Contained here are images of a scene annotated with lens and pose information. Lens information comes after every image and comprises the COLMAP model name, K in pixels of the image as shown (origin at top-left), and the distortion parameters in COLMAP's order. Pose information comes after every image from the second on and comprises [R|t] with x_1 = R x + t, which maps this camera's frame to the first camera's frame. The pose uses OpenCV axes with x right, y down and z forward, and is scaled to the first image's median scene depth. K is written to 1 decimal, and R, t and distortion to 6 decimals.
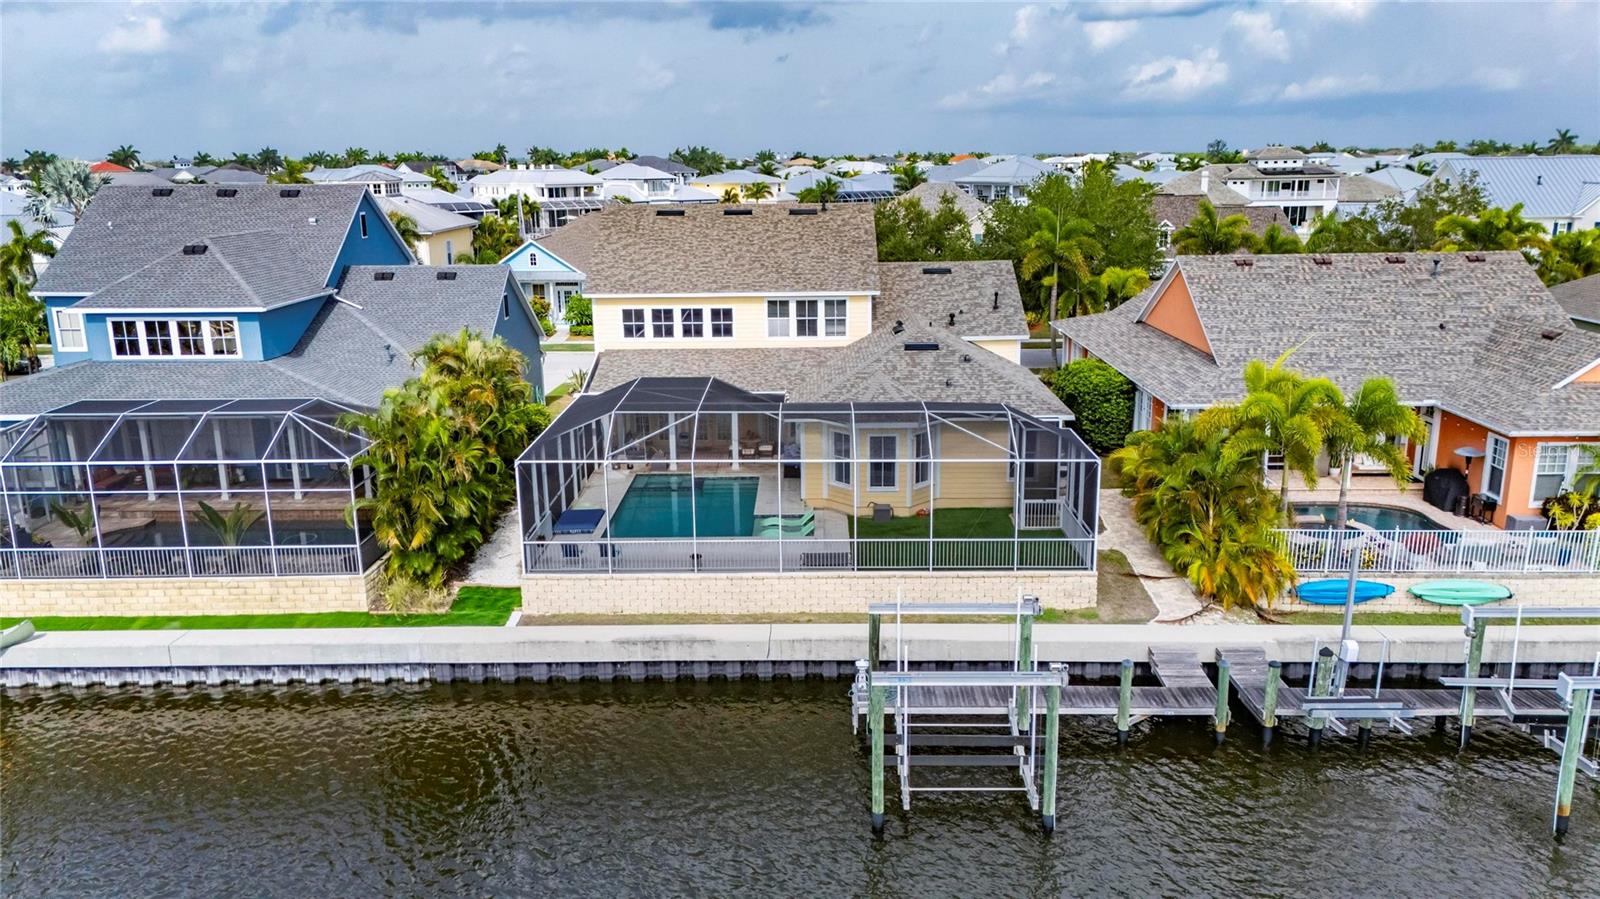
lens RADIAL K [[1162.7, 0, 797.8], [0, 1162.7, 447.4], [0, 0, 1]] dist [0.000666, 0.001395]
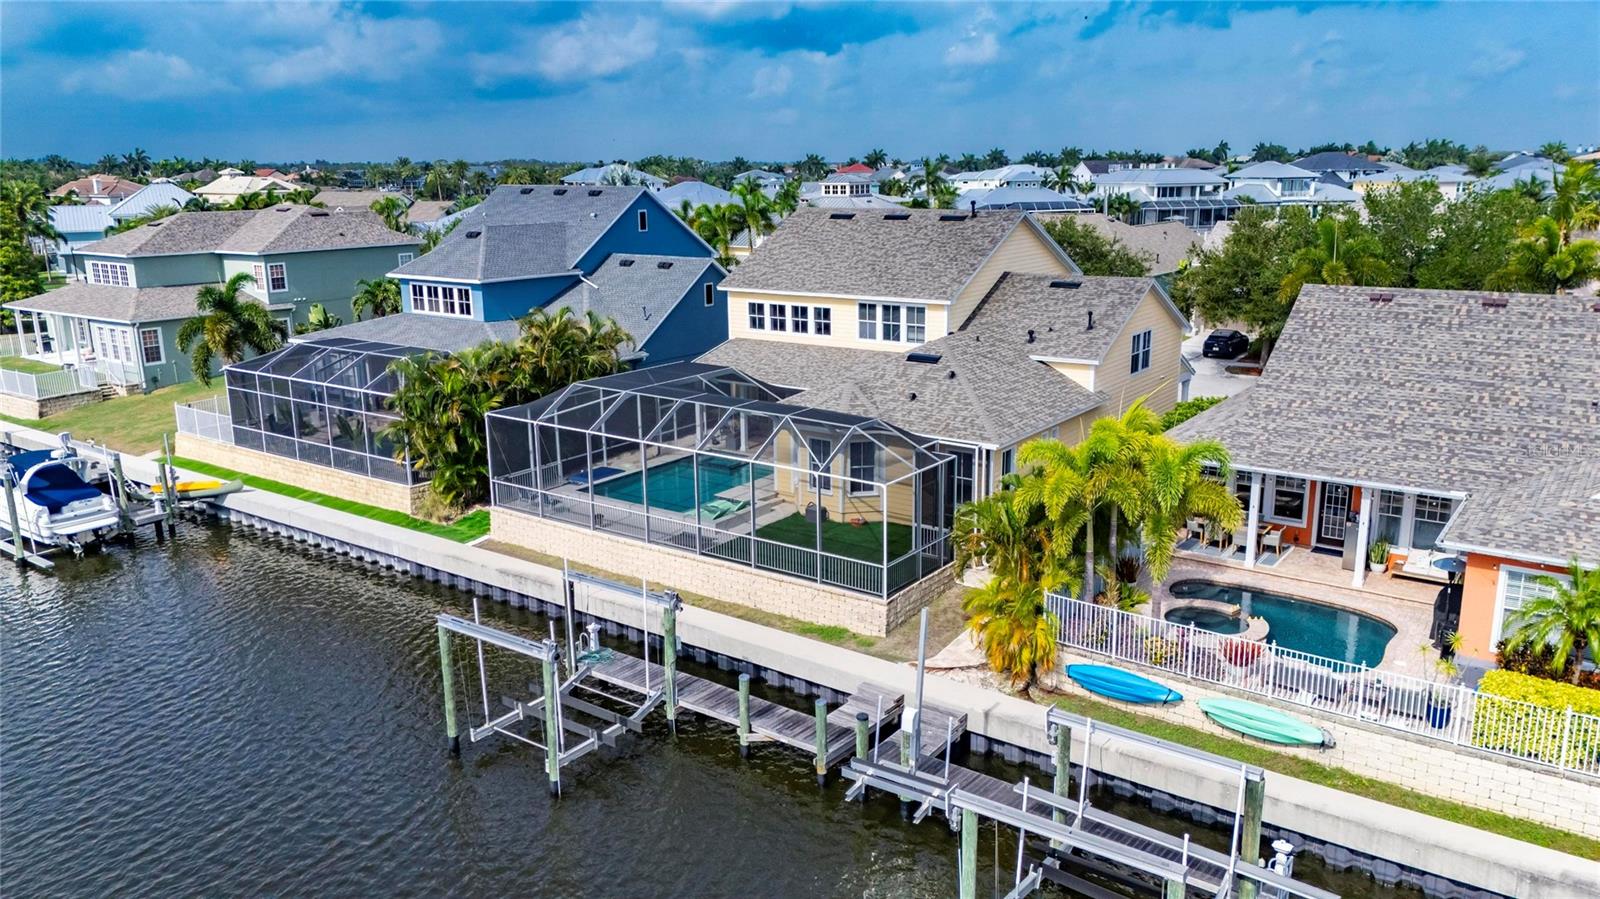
lens RADIAL K [[1178.1, 0, 791.7], [0, 1178.1, 447.6], [0, 0, 1]] dist [0.019574, 0.000775]
pose [[0.810465, 0.136011, -0.569779, 0.537543], [-0.136187, 0.989769, 0.042552, -0.035877], [0.569737, 0.043109, 0.820696, 0.115326]]
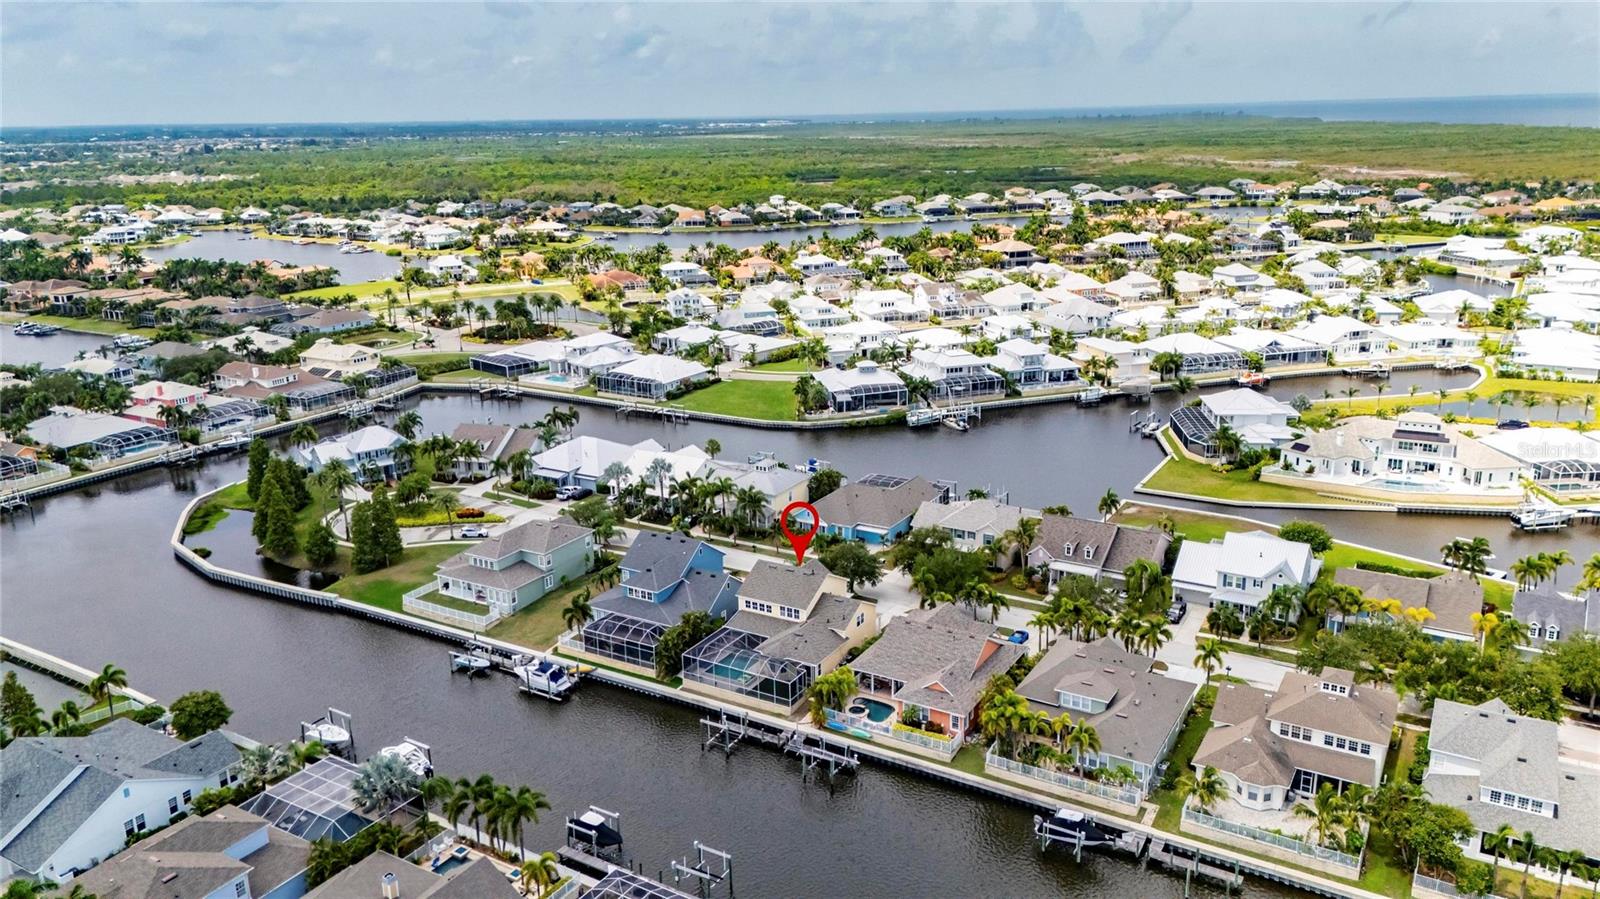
lens RADIAL K [[1162.7, 0, 797.8], [0, 1162.7, 447.4], [0, 0, 1]] dist [0.000666, 0.001395]
pose [[0.864193, 0.132886, -0.485296, 1.634497], [-0.117236, 0.991127, 0.062627, -0.814134], [0.489313, 0.002772, 0.872104, -1.988912]]
